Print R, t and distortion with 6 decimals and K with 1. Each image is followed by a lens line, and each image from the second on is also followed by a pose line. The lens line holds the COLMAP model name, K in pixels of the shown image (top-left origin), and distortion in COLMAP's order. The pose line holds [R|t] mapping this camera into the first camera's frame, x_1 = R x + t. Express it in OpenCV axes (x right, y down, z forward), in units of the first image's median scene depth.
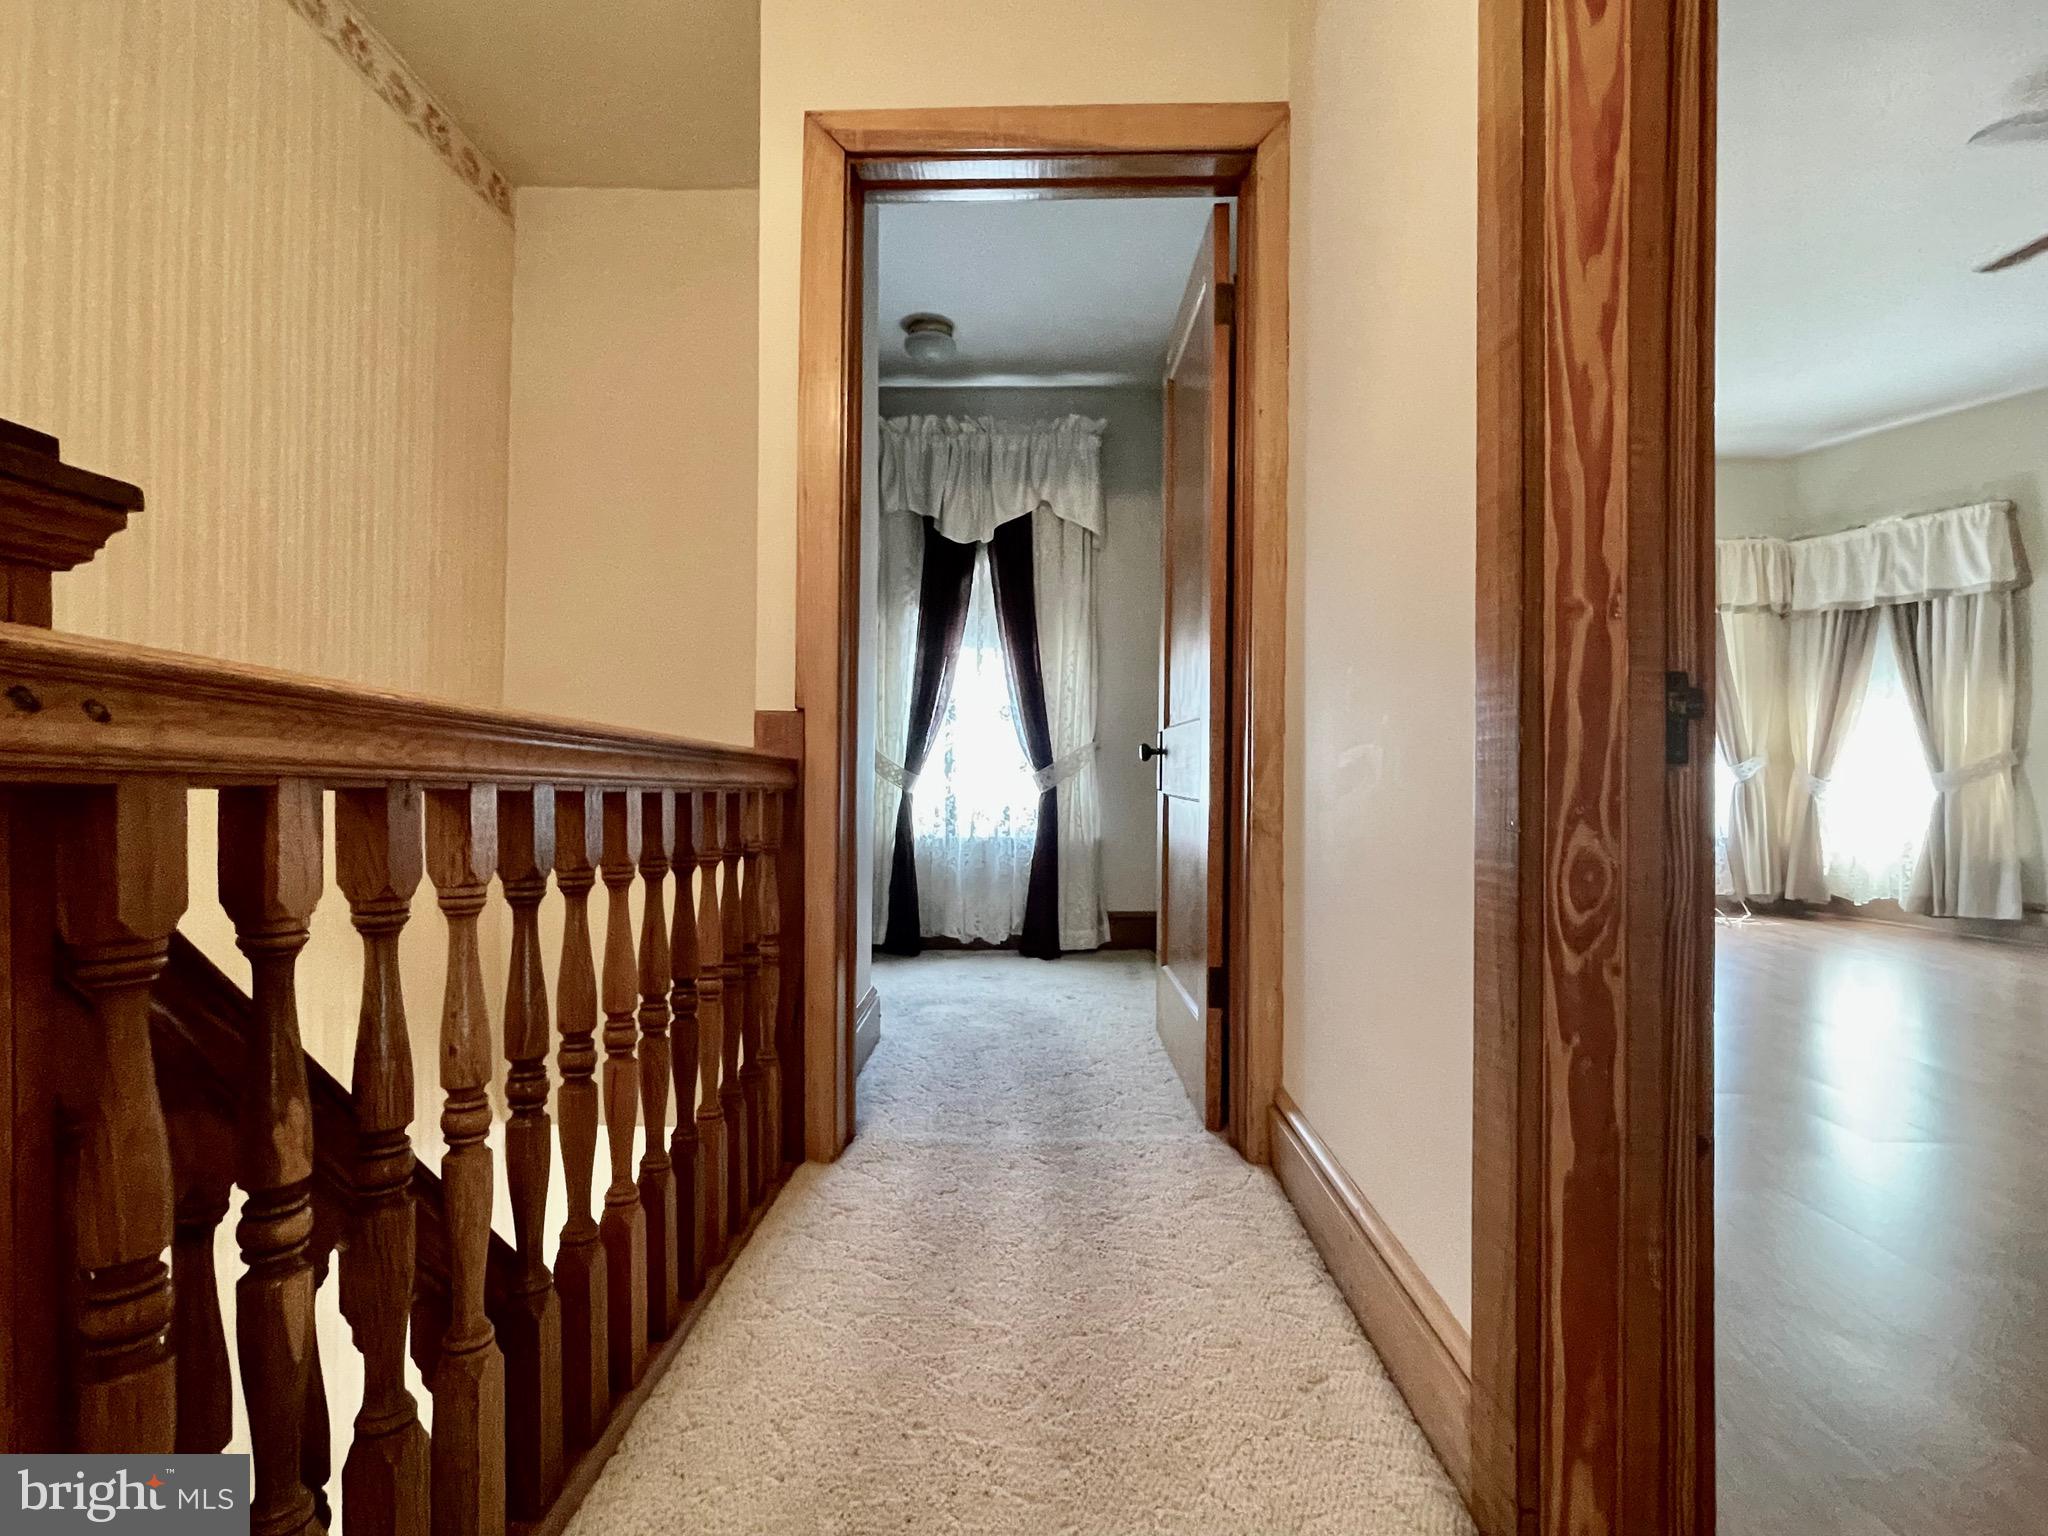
lens RADIAL K [[970.7, 0, 1017.3], [0, 970.7, 767.8], [0, 0, 1]] dist [0.000059, 0.000132]
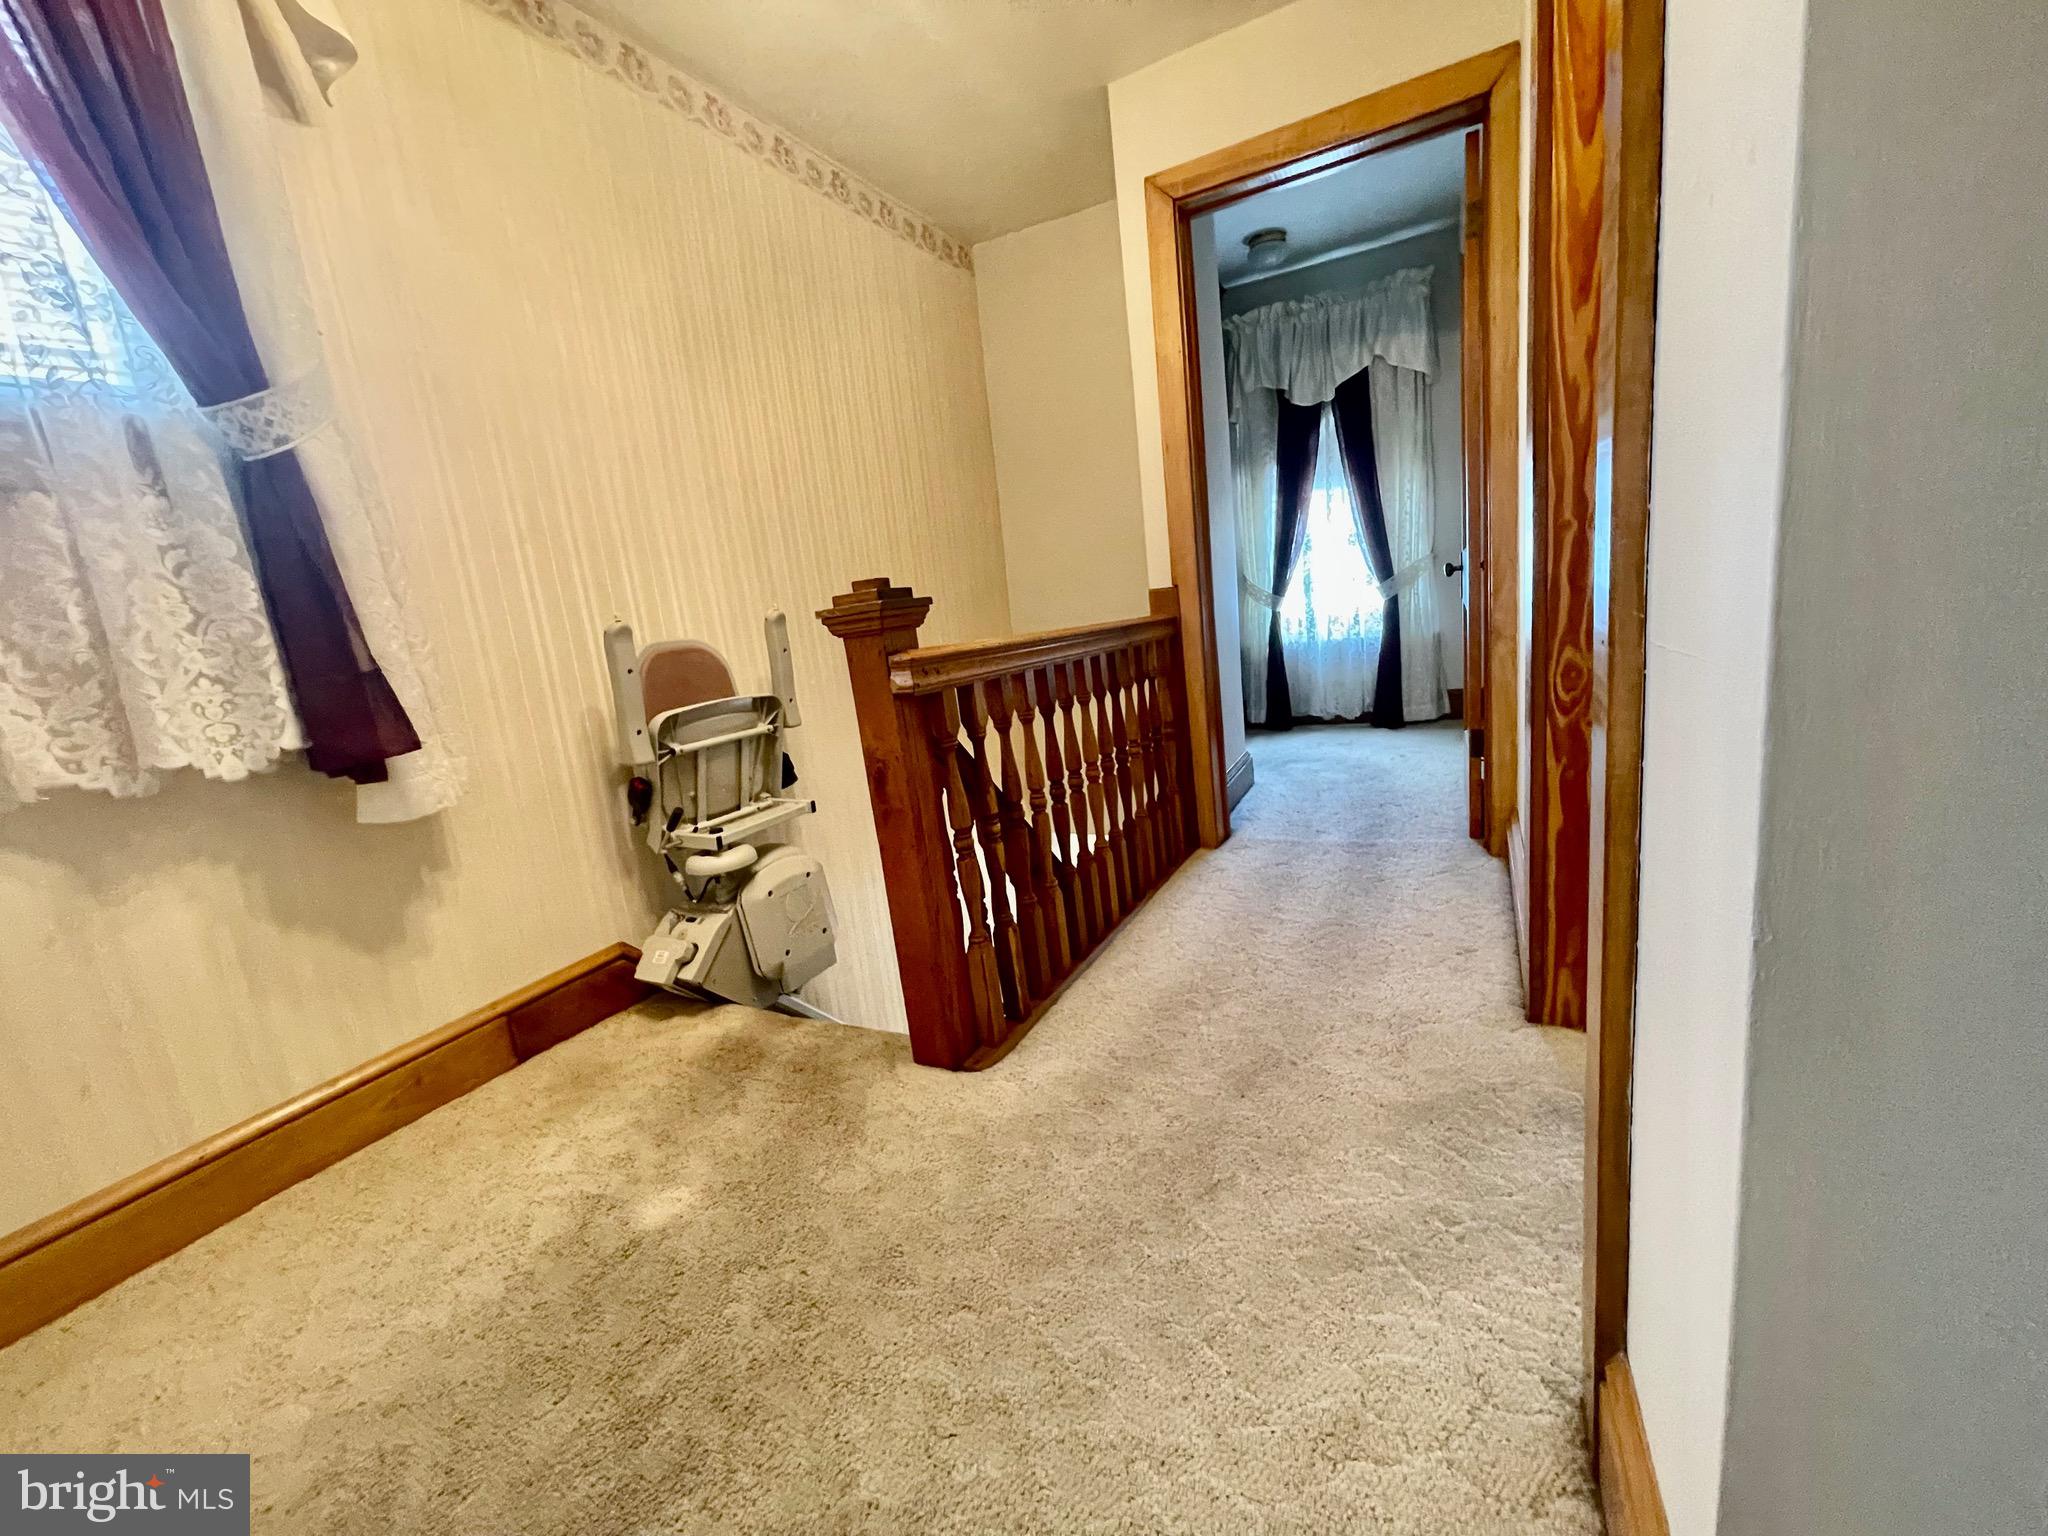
lens RADIAL K [[835.4, 0, 1017.7], [0, 835.4, 762.7], [0, 0, 1]] dist [0.002941, 0.000760]
pose [[0.890861, -0.022669, -0.453709, 0.214416], [0.123714, 0.973111, 0.194293, -0.095035], [0.437105, -0.229219, 0.869711, -0.512798]]
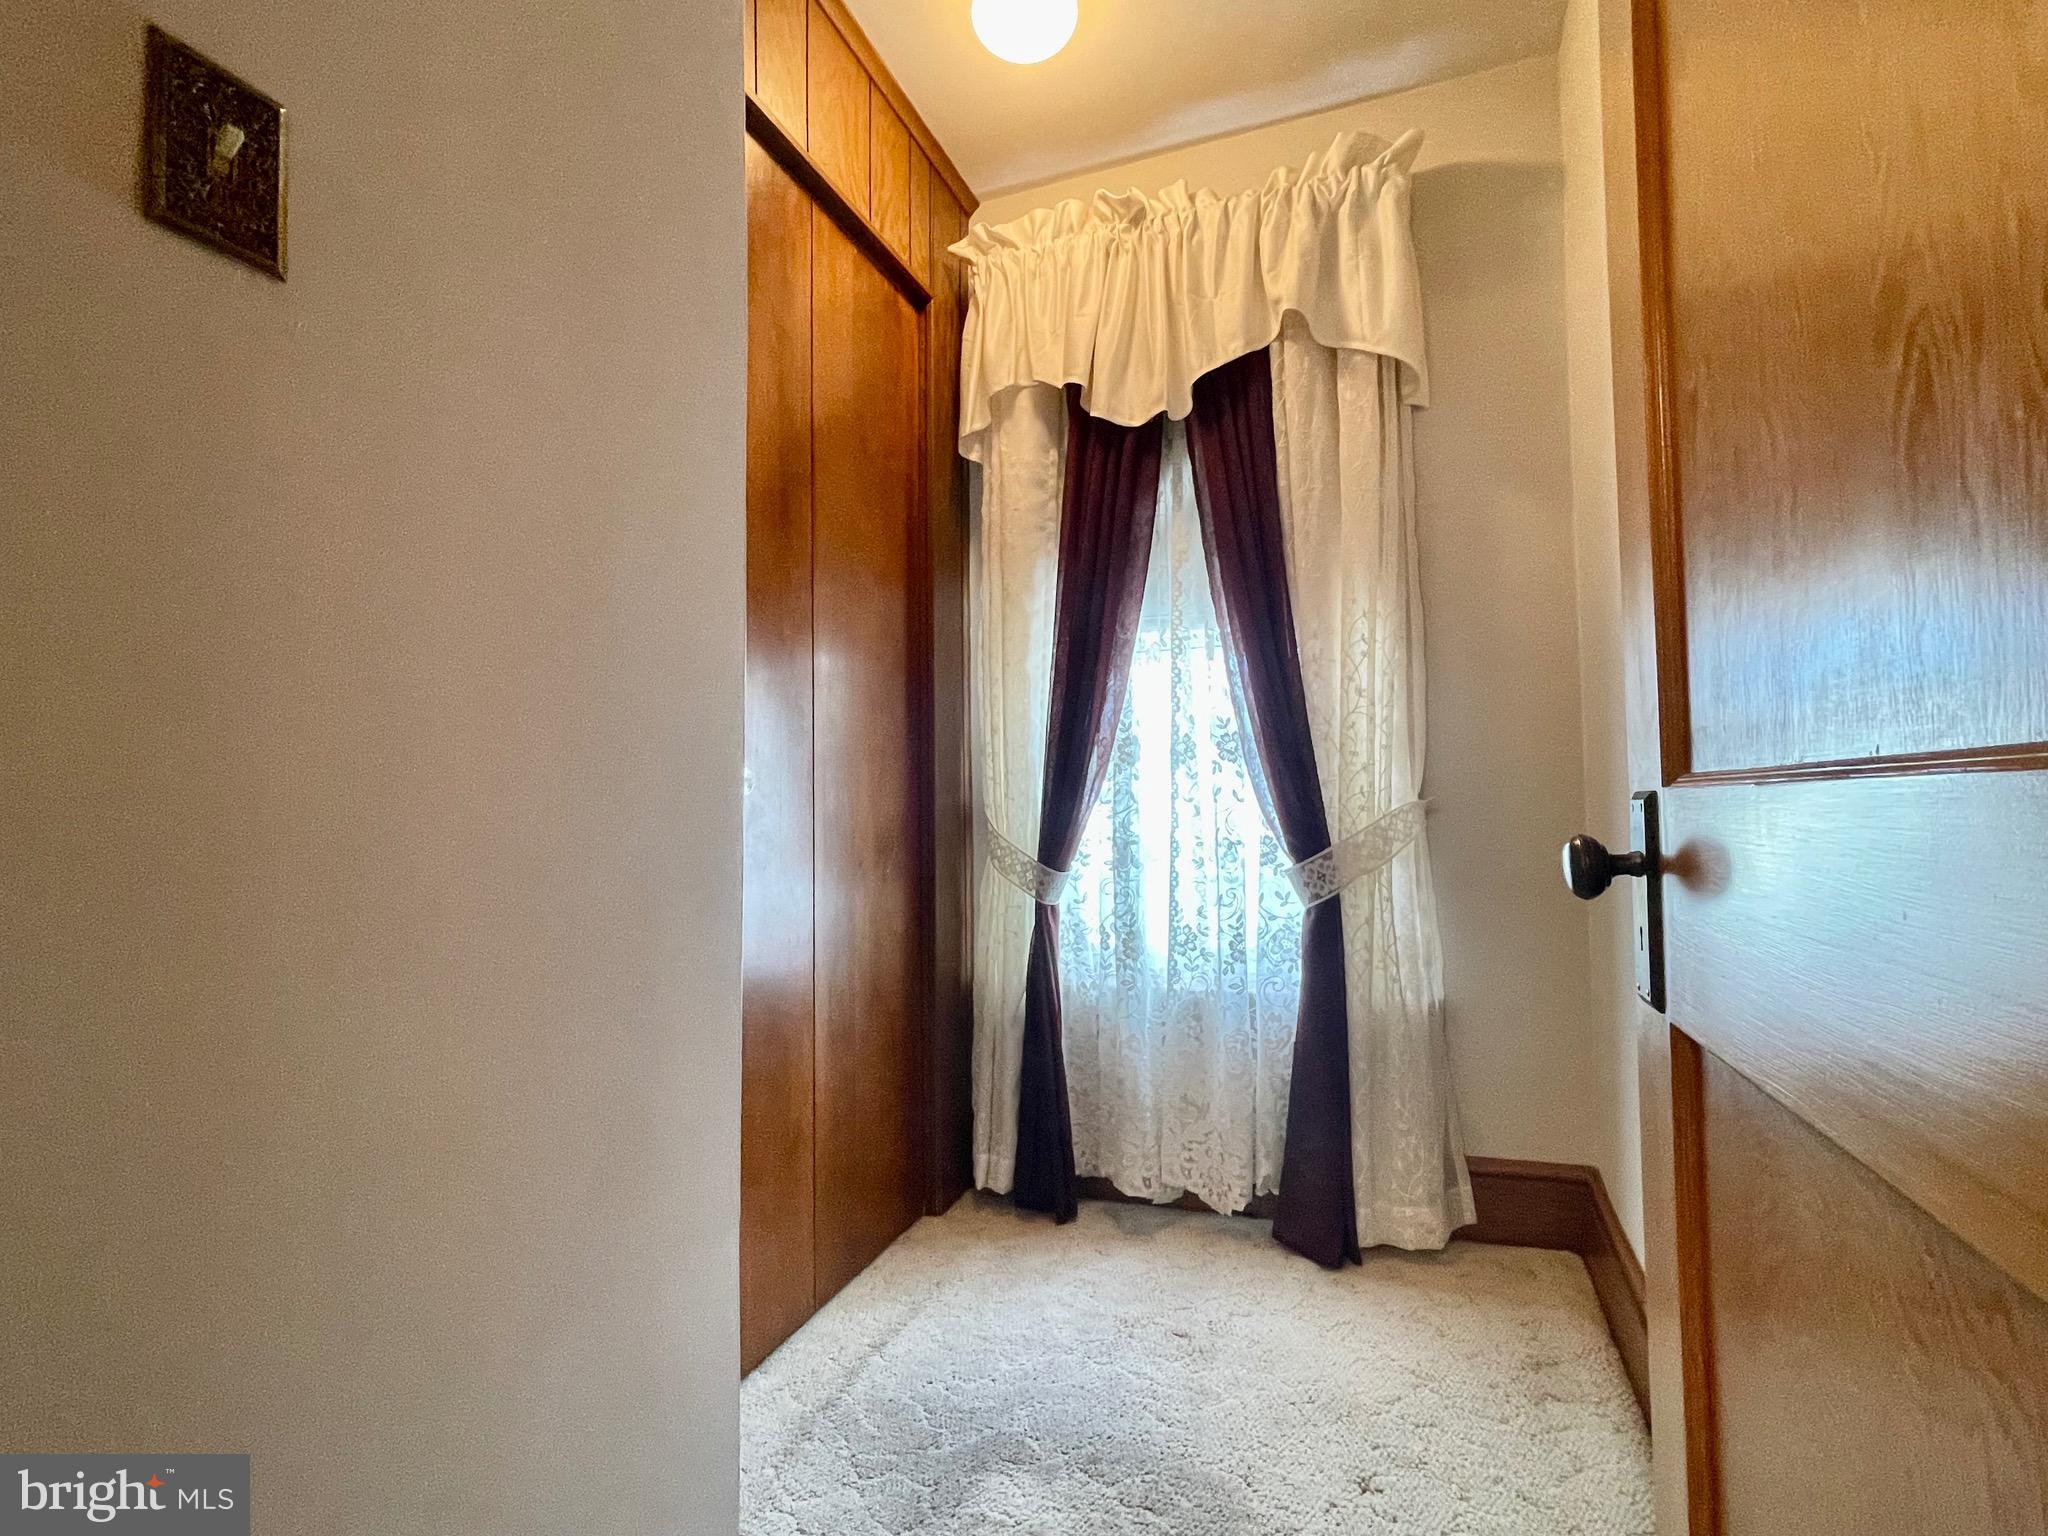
lens RADIAL K [[970.7, 0, 1026.9], [0, 970.7, 770.2], [0, 0, 1]] dist [0.000059, 0.000132]
pose [[0.946787, -0.036932, -0.319736, 0.120328], [0.026680, 0.998982, -0.036387, -0.069707], [0.320754, 0.025920, 0.946808, 1.196595]]
